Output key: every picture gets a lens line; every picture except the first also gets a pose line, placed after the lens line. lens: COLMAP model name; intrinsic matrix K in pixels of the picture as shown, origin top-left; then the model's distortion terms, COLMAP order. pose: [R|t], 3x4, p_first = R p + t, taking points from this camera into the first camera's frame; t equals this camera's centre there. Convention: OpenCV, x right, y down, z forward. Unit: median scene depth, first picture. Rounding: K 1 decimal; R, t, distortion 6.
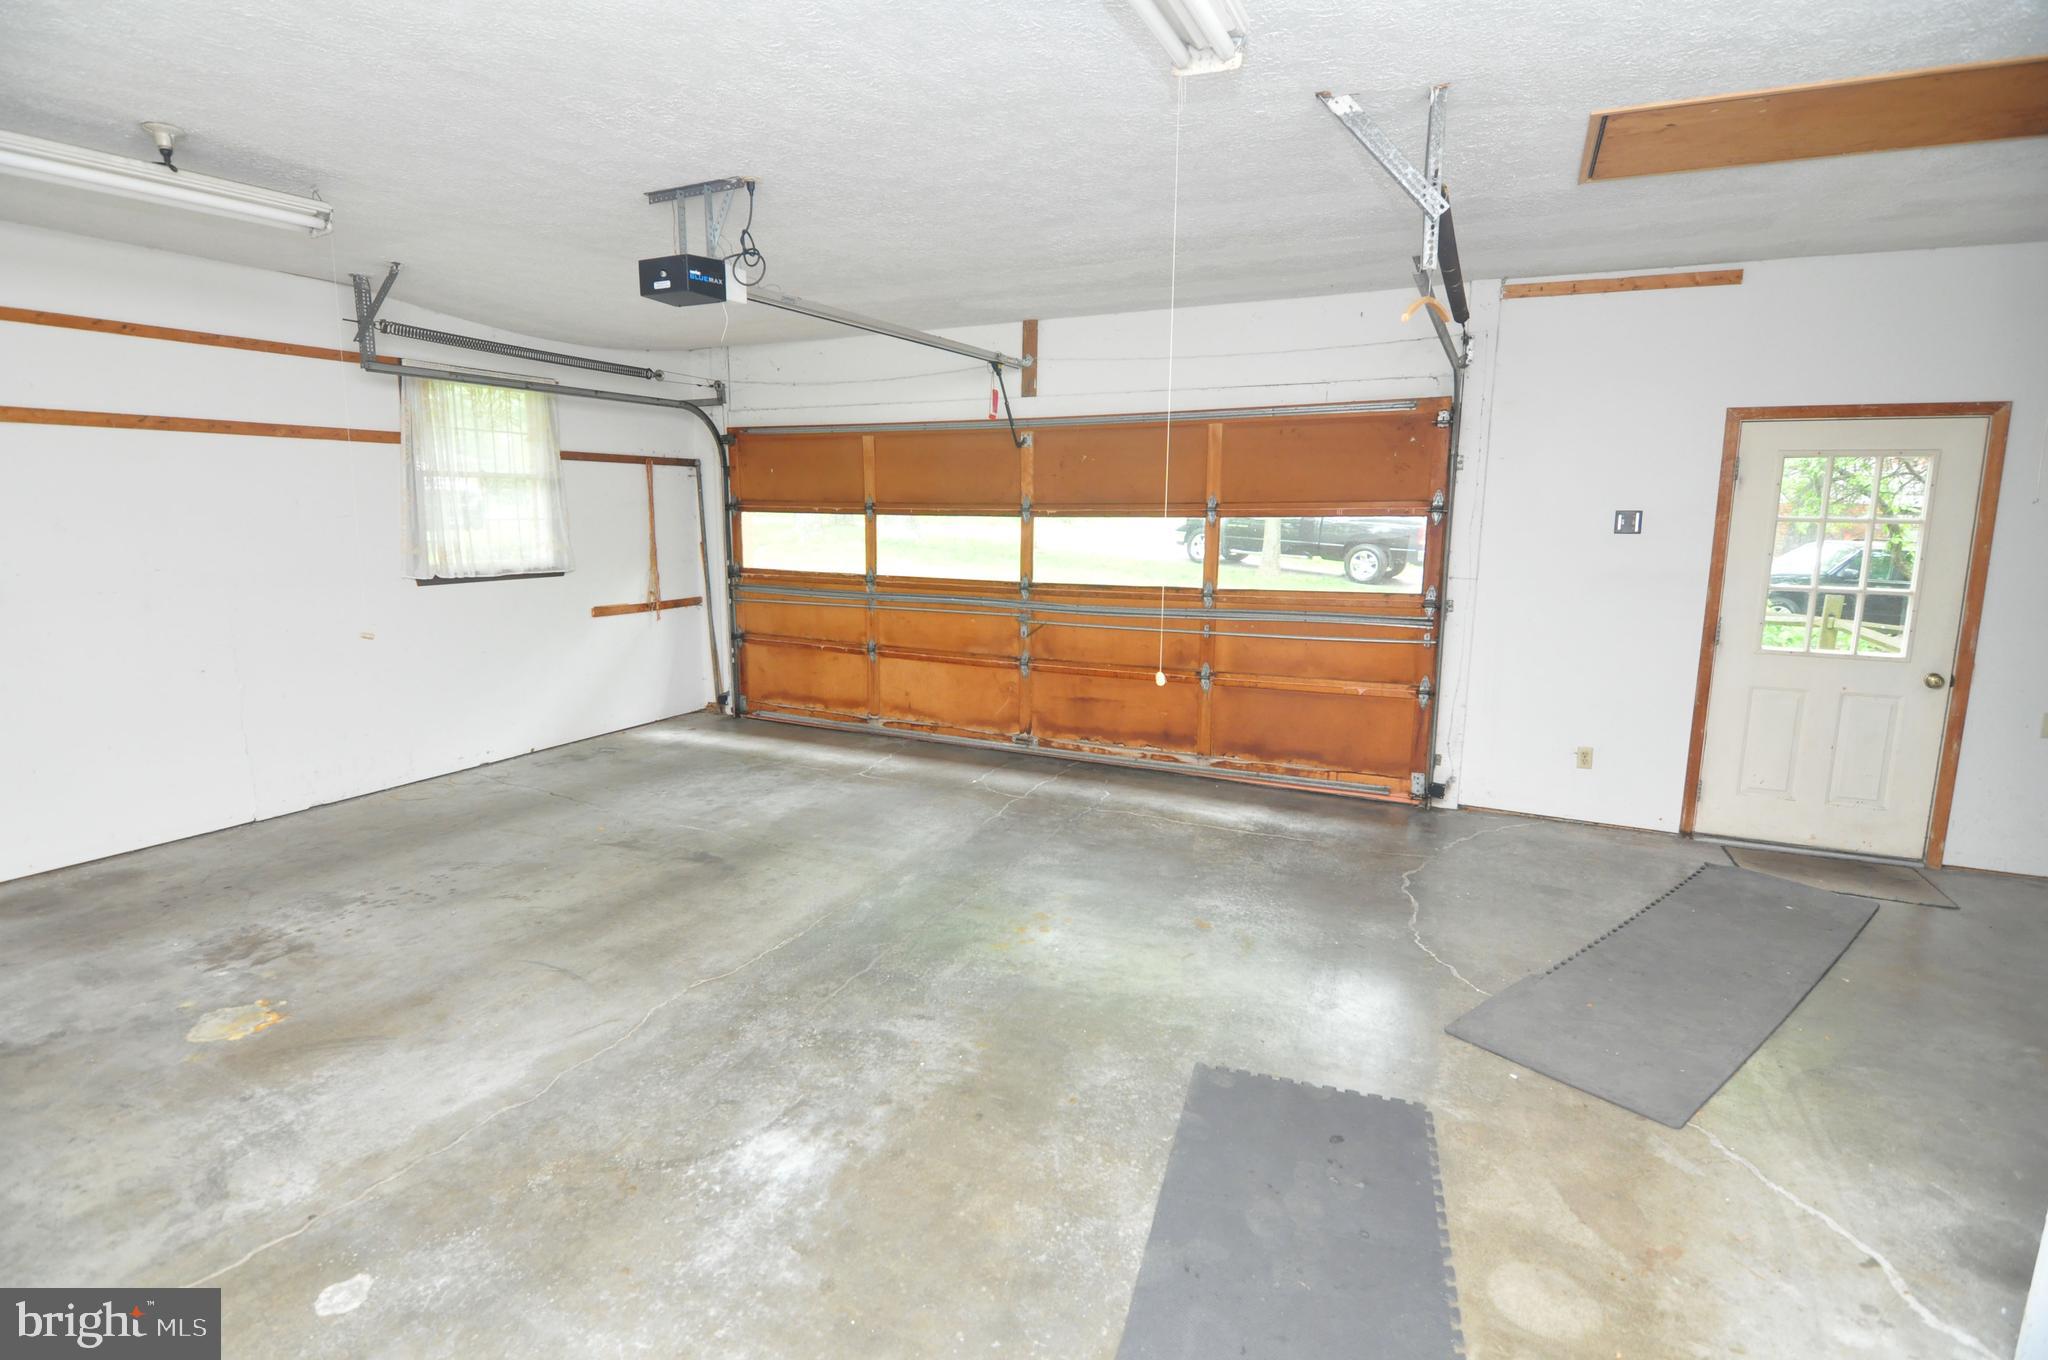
lens RADIAL K [[987.0, 0, 1006.0], [0, 987.0, 666.2], [0, 0, 1]] dist [-0.004254, -0.008081]
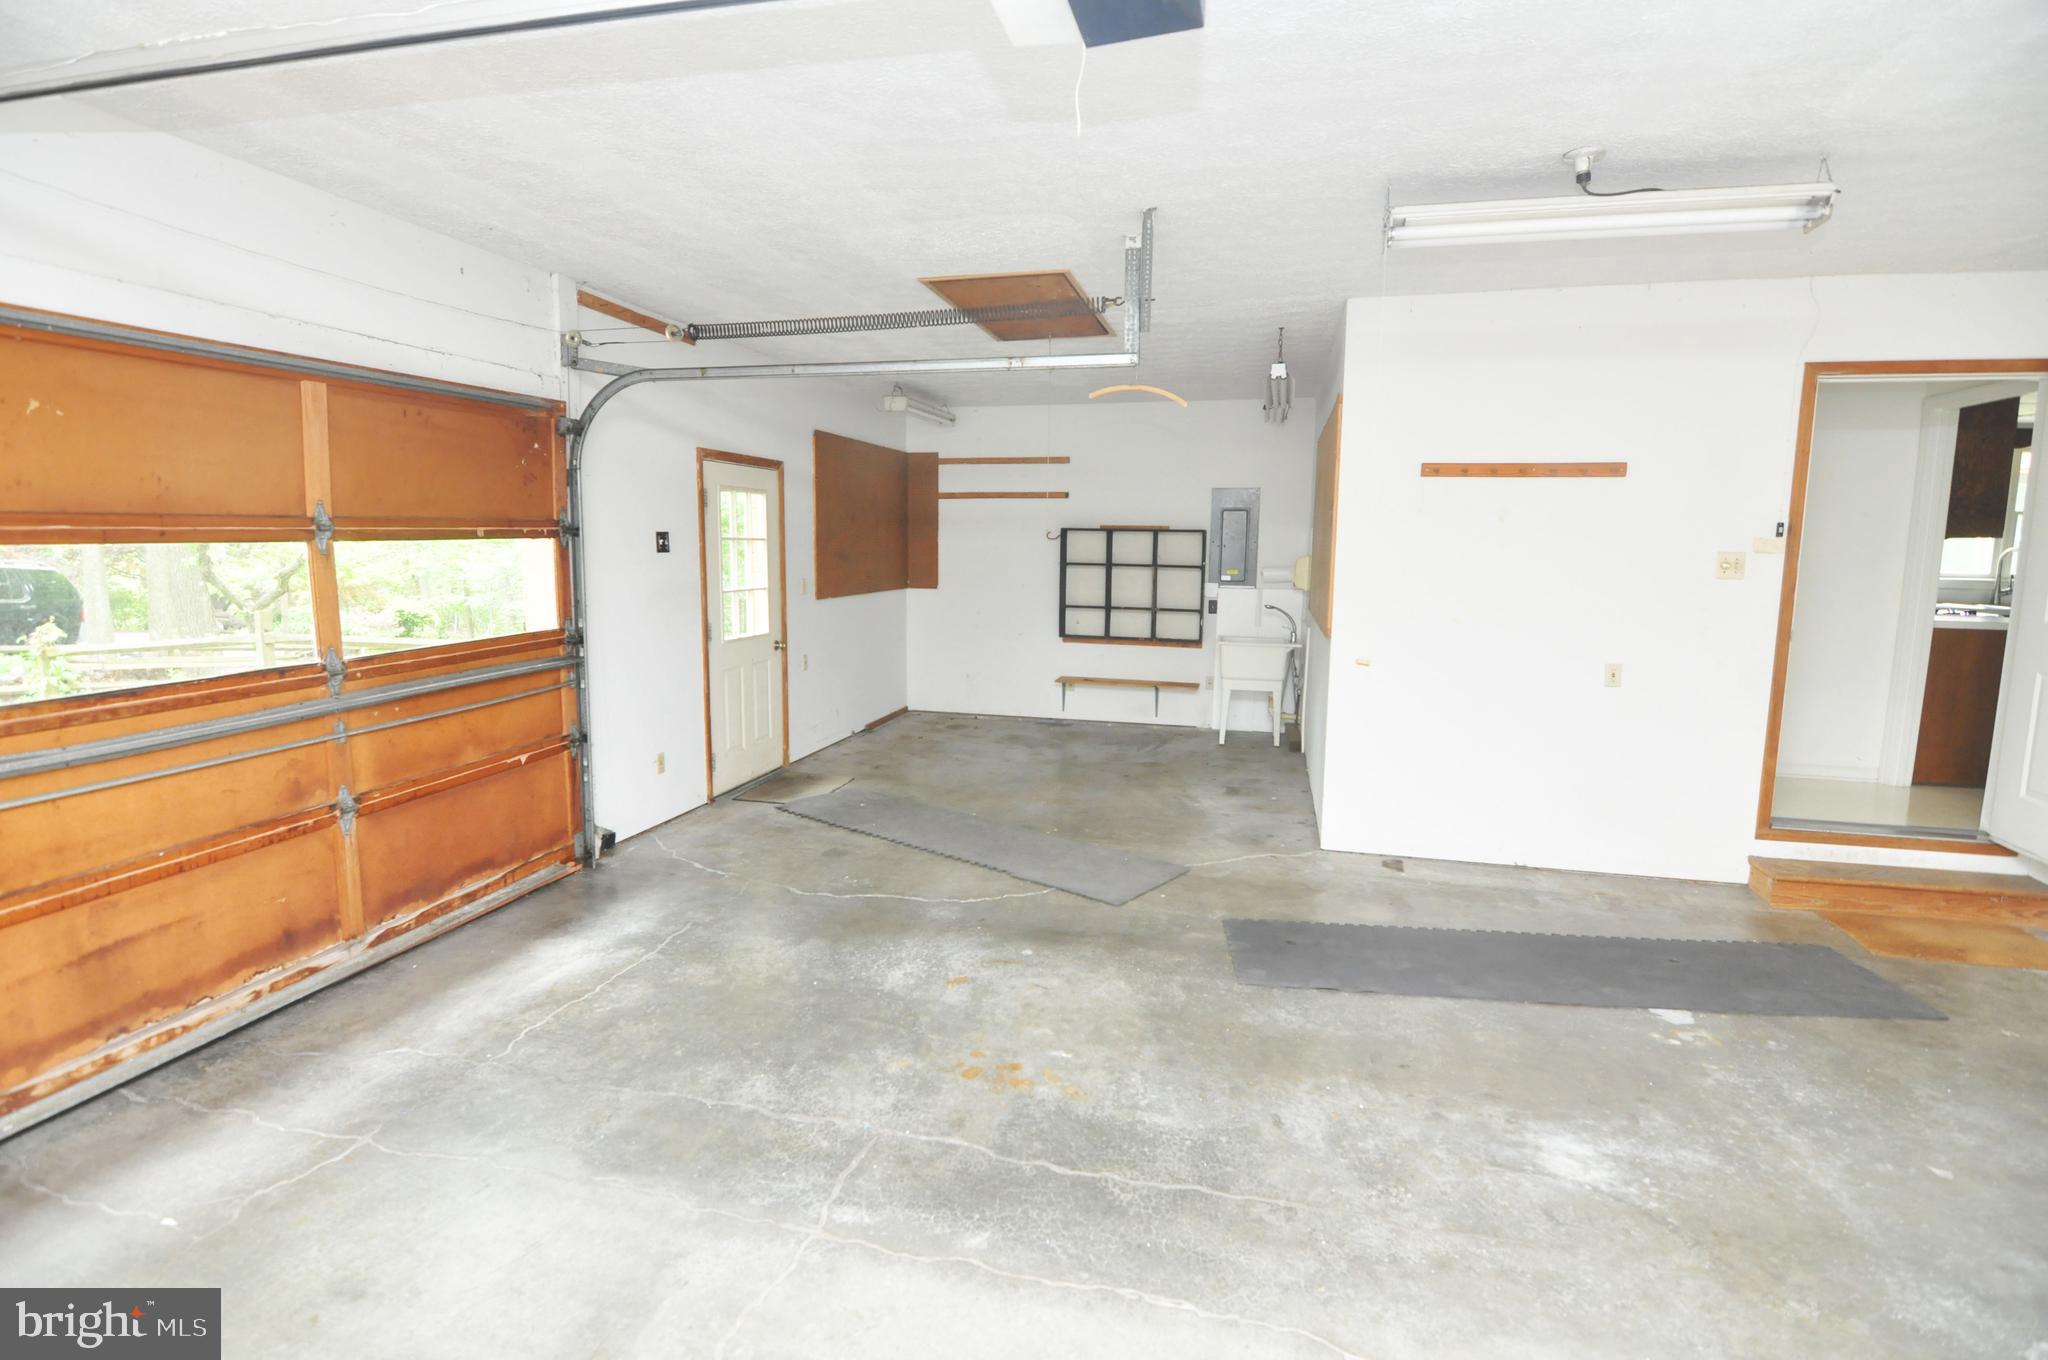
lens RADIAL K [[987.0, 0, 1006.0], [0, 987.0, 666.2], [0, 0, 1]] dist [-0.004254, -0.008081]
pose [[-0.205297, -0.133904, 0.969496, -0.531829], [0.138420, 0.976666, 0.164206, -0.138516], [-0.968862, 0.167909, -0.181971, 0.851019]]
